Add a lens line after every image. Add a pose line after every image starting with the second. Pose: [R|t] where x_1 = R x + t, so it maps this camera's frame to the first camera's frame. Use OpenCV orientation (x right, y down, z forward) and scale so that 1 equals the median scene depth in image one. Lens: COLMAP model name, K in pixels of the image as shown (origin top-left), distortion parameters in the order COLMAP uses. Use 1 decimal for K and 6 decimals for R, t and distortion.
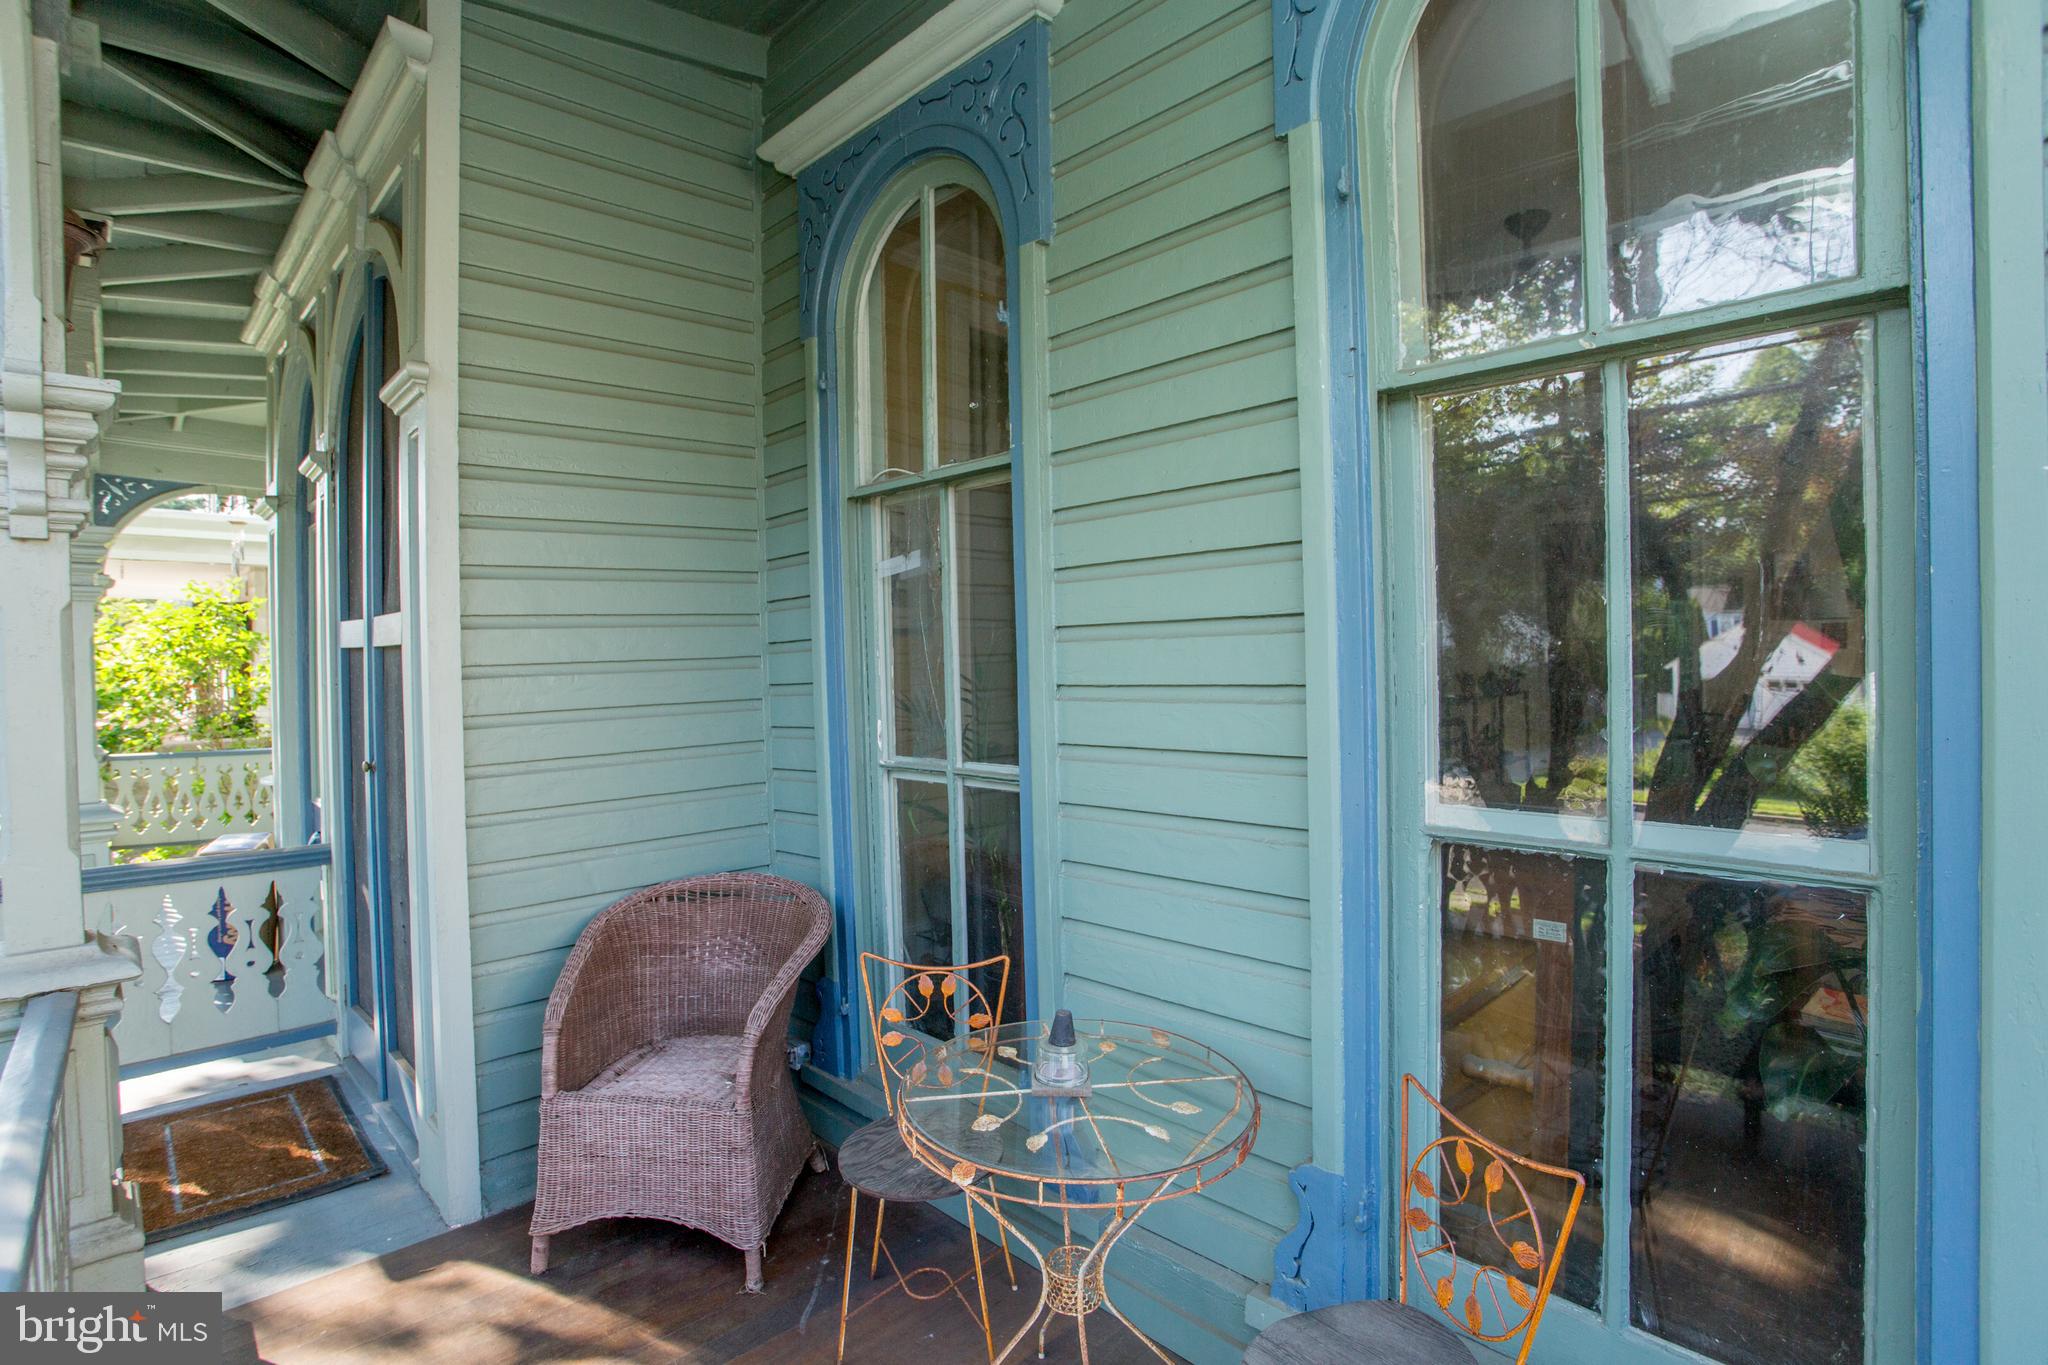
lens RADIAL K [[988.0, 0, 1016.4], [0, 988.0, 674.3], [0, 0, 1]] dist [-0.077542, 0.032799]
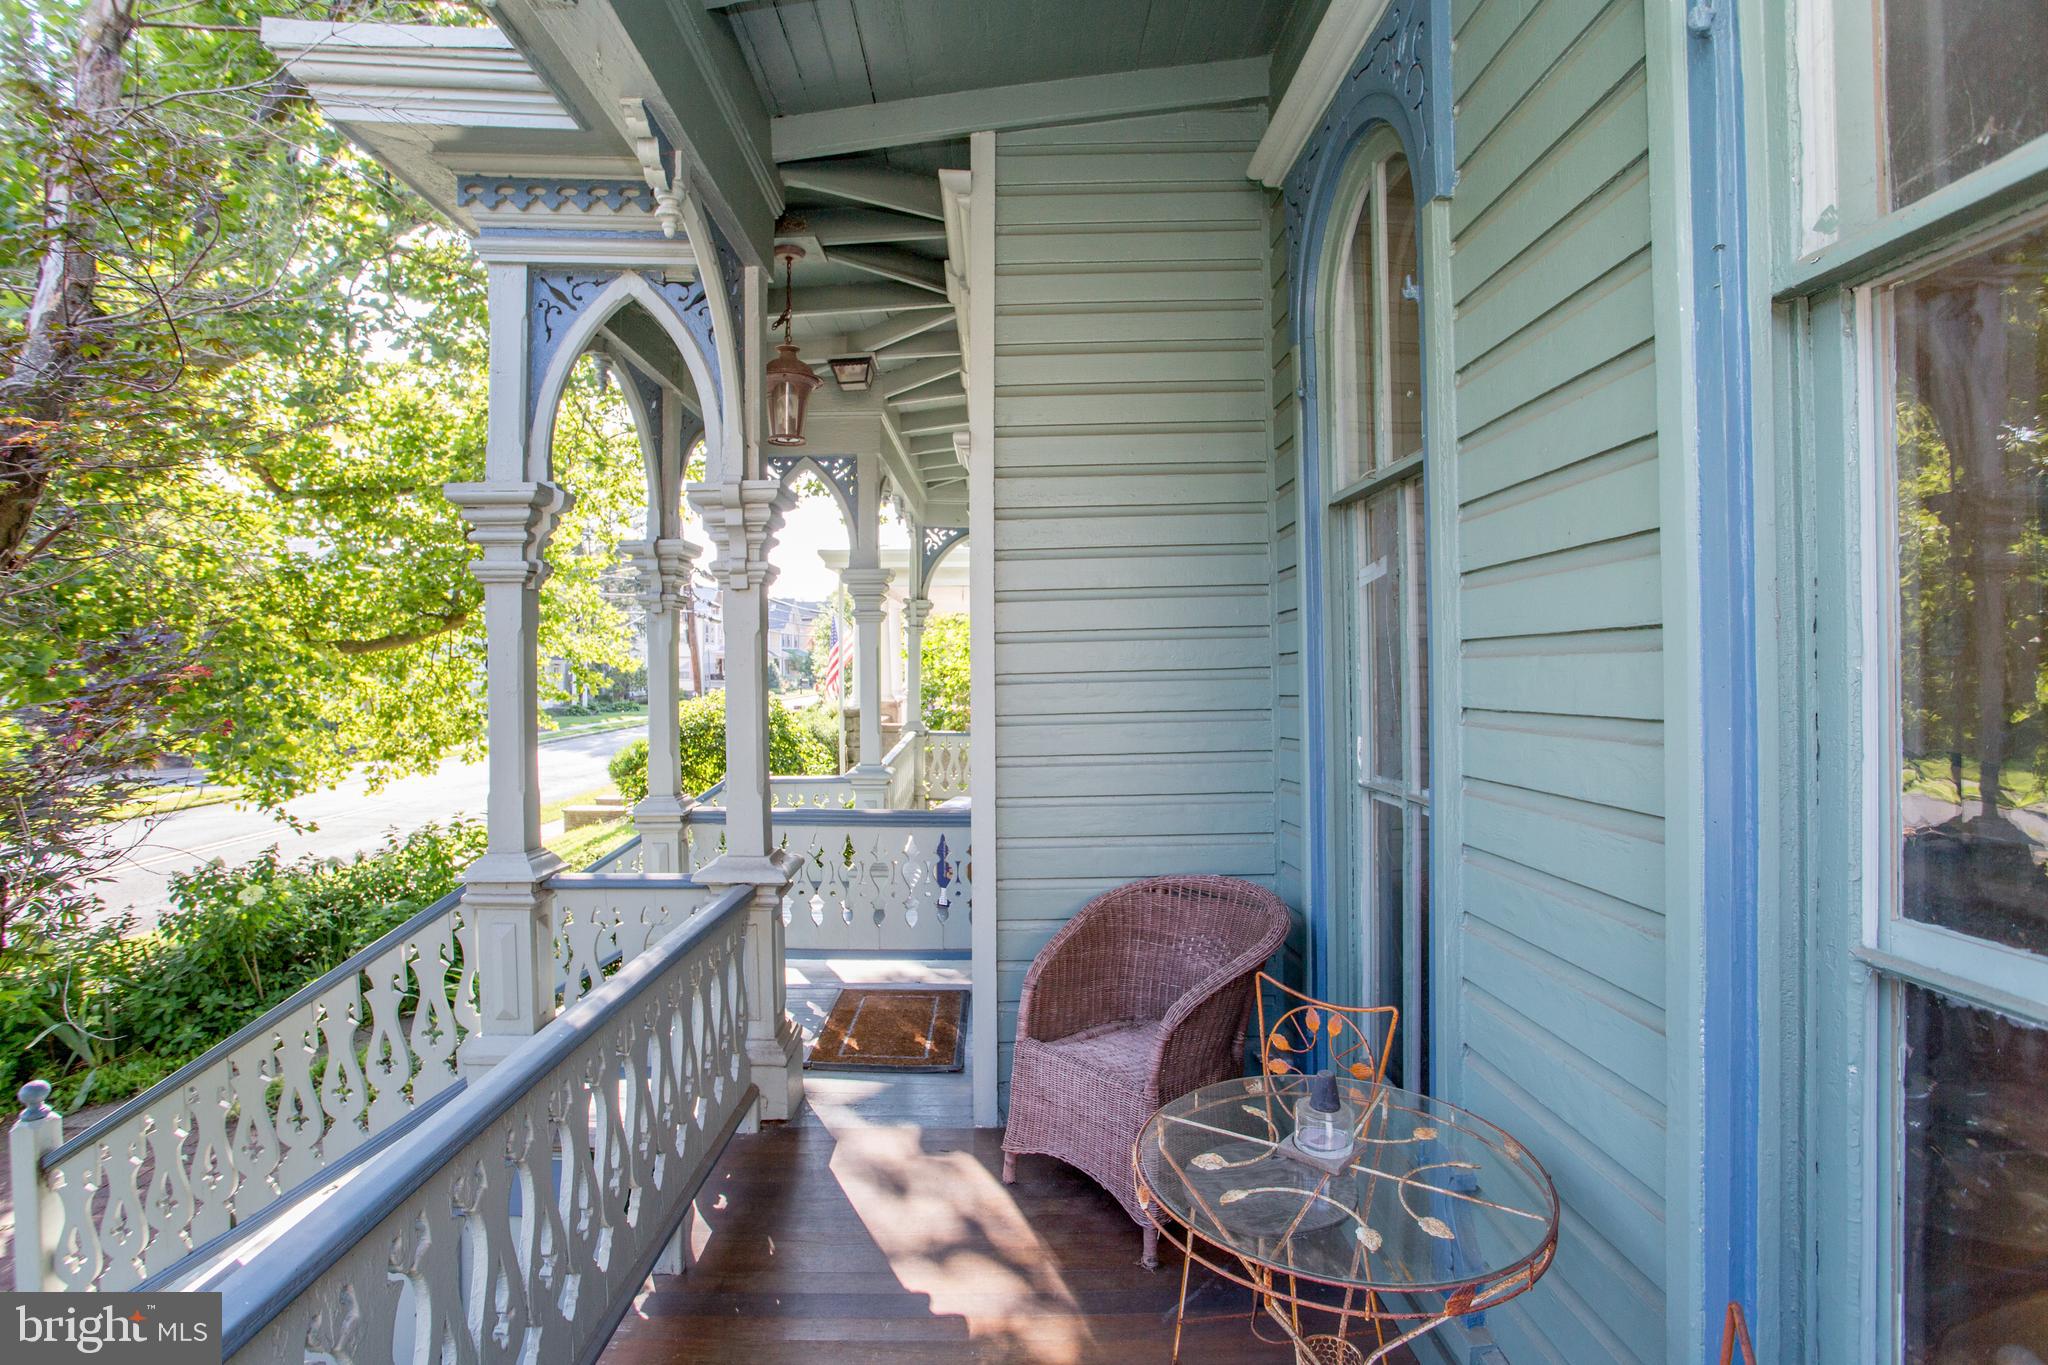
lens RADIAL K [[988.0, 0, 1016.4], [0, 988.0, 674.3], [0, 0, 1]] dist [-0.077542, 0.032799]
pose [[0.731177, 0.014466, -0.682035, 0.304622], [-0.015904, 0.999865, 0.004157, -0.014245], [0.682003, 0.007807, 0.731308, 0.104624]]
